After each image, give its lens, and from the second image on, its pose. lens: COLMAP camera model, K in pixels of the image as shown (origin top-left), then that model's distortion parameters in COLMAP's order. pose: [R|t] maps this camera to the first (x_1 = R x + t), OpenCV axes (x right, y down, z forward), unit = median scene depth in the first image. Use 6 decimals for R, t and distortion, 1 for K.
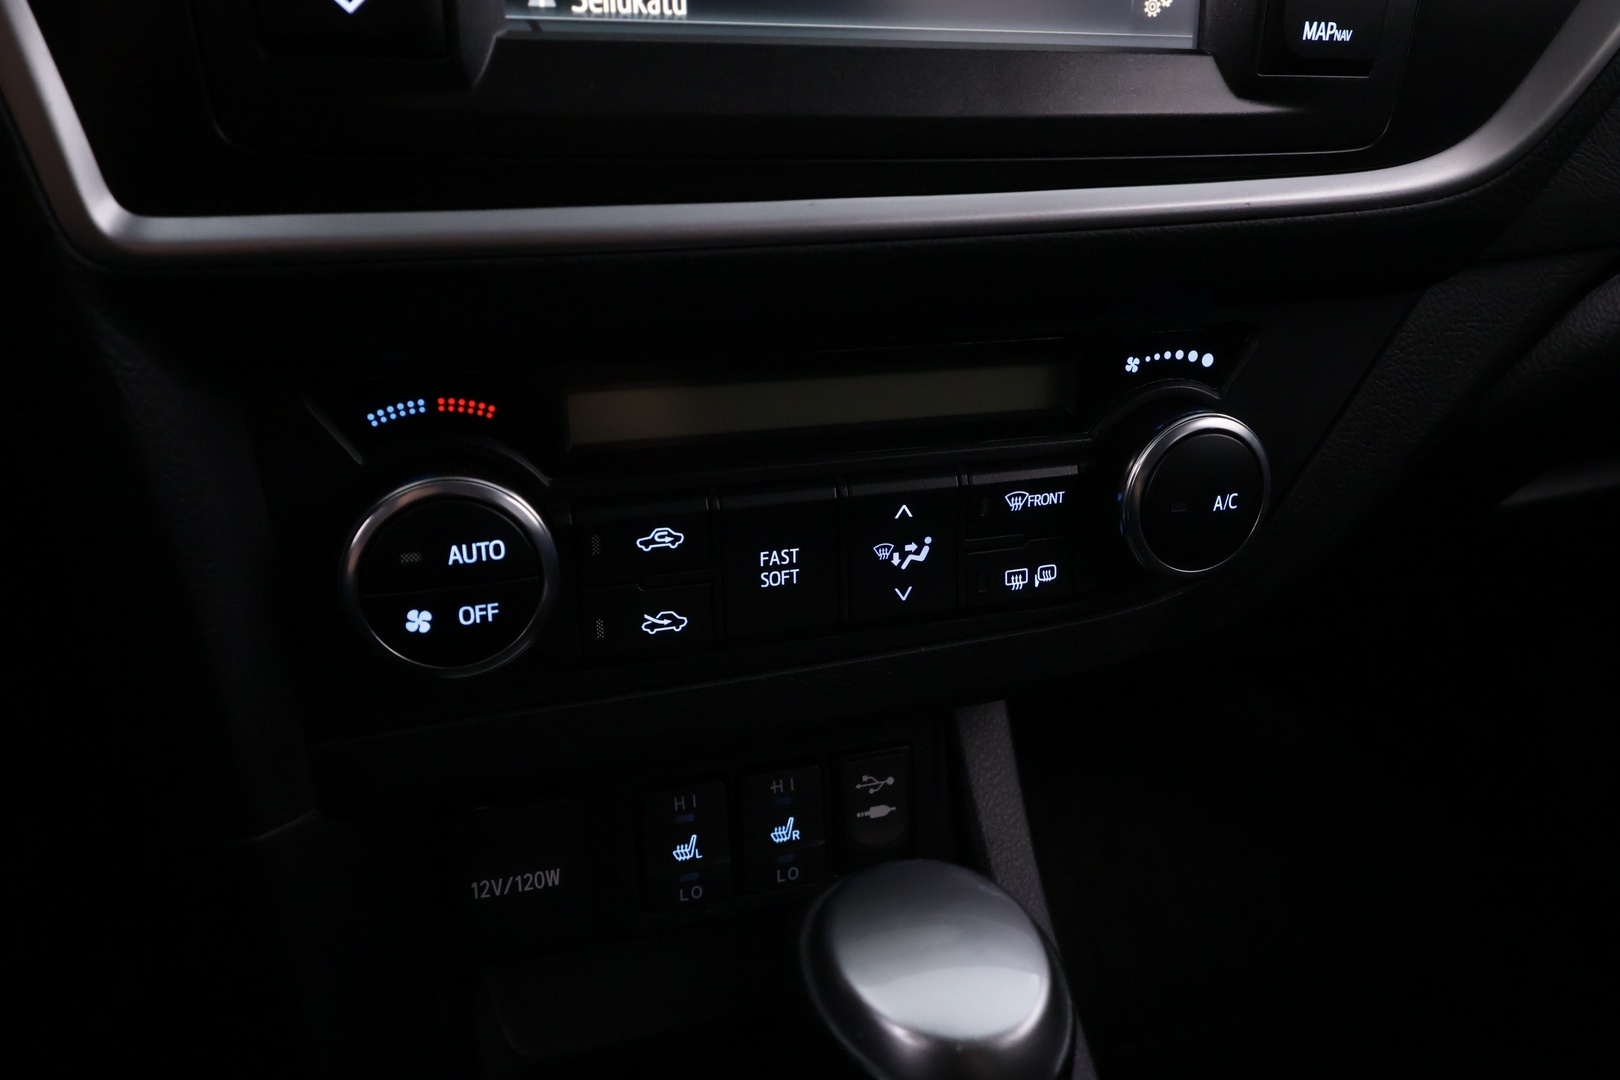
lens RADIAL K [[1265.2, 0, 815.5], [0, 1265.2, 537.5], [0, 0, 1]] dist [-0.001465, 0.006522]
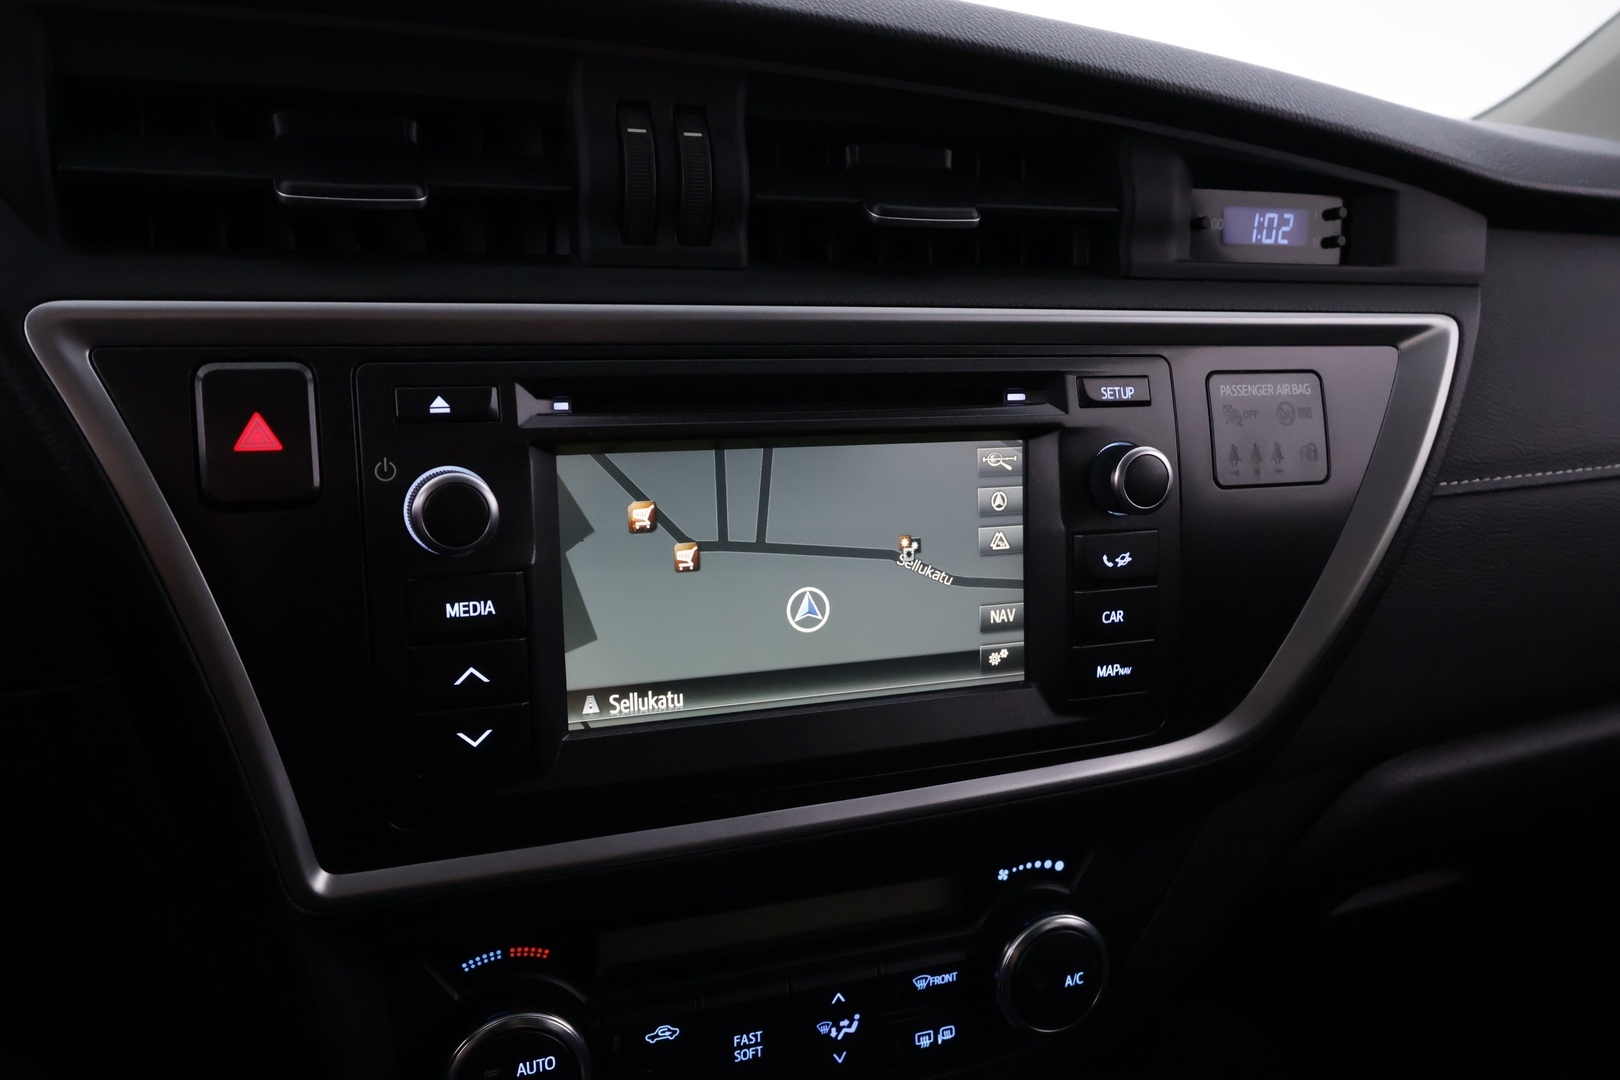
lens RADIAL K [[1265.2, 0, 818.8], [0, 1265.2, 542.6], [0, 0, 1]] dist [-0.001465, 0.006522]
pose [[0.999821, -0.013095, 0.013663, 0.036864], [0.015293, 0.984334, -0.175649, -0.272314], [-0.011149, 0.175826, 0.984358, -0.454956]]
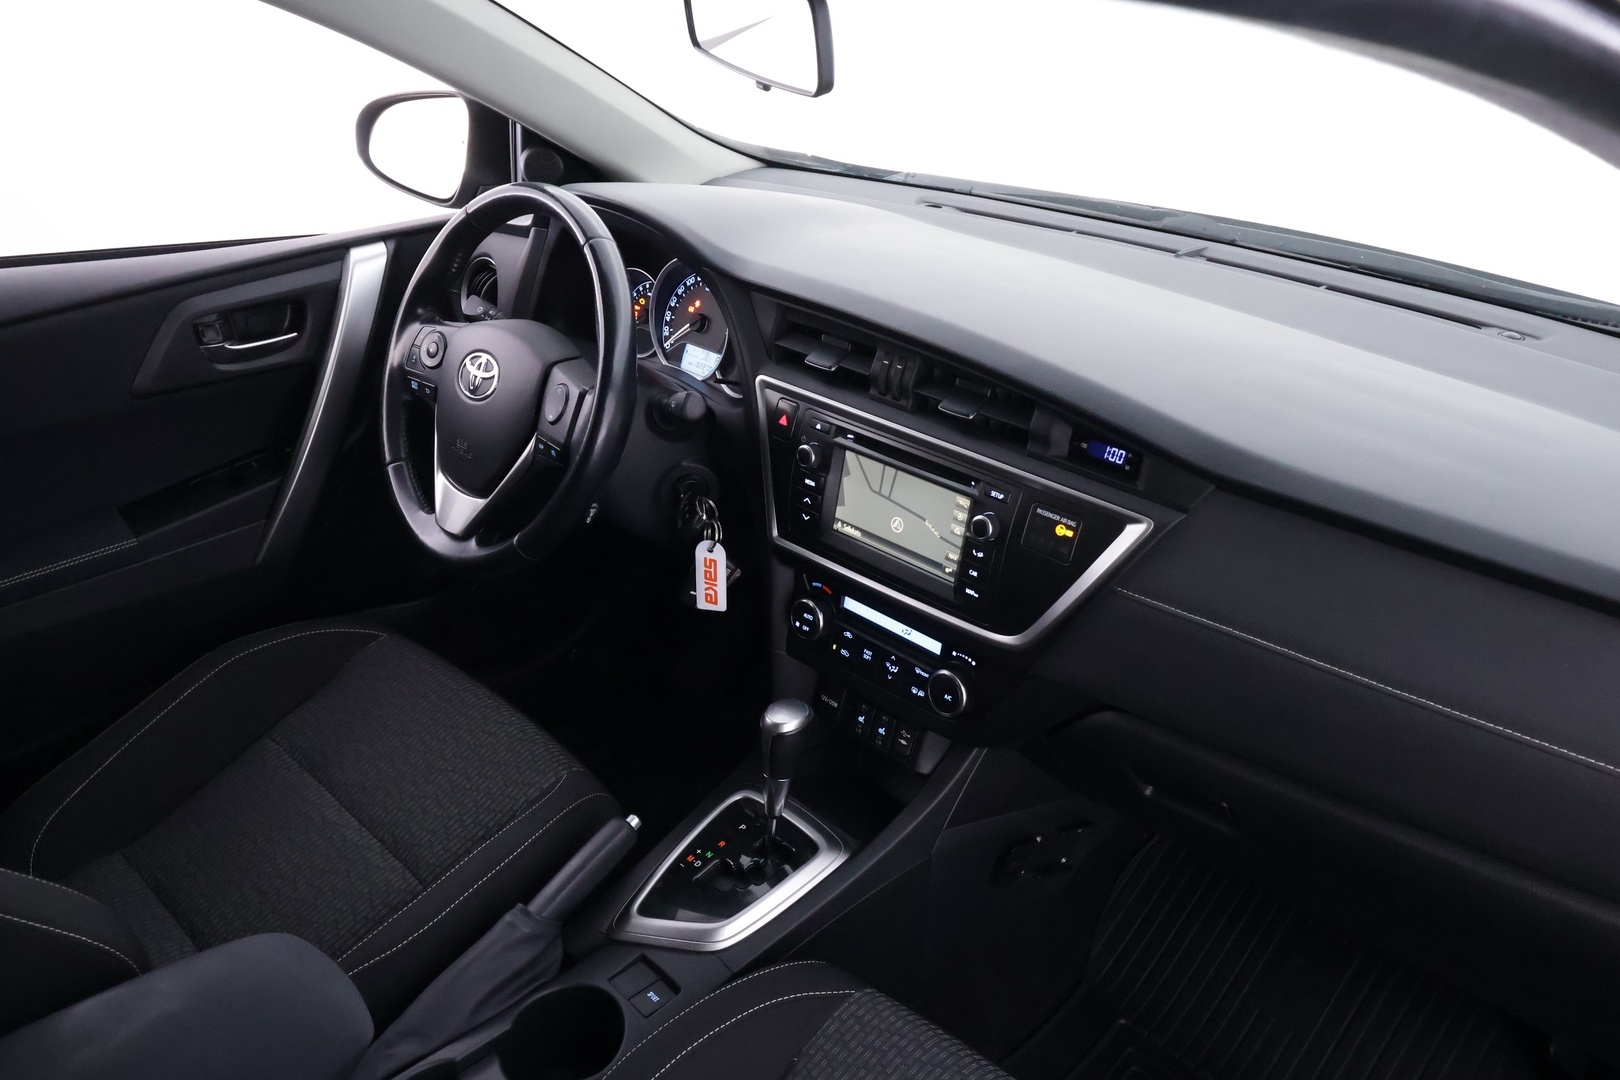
lens RADIAL K [[1265.2, 0, 805.1], [0, 1265.2, 546.3], [0, 0, 1]] dist [-0.001465, 0.006522]
pose [[0.430917, 0.373180, -0.821613, 3.145363], [-0.393041, 0.897200, 0.201371, -1.045842], [0.812299, 0.236153, 0.533294, -1.456925]]
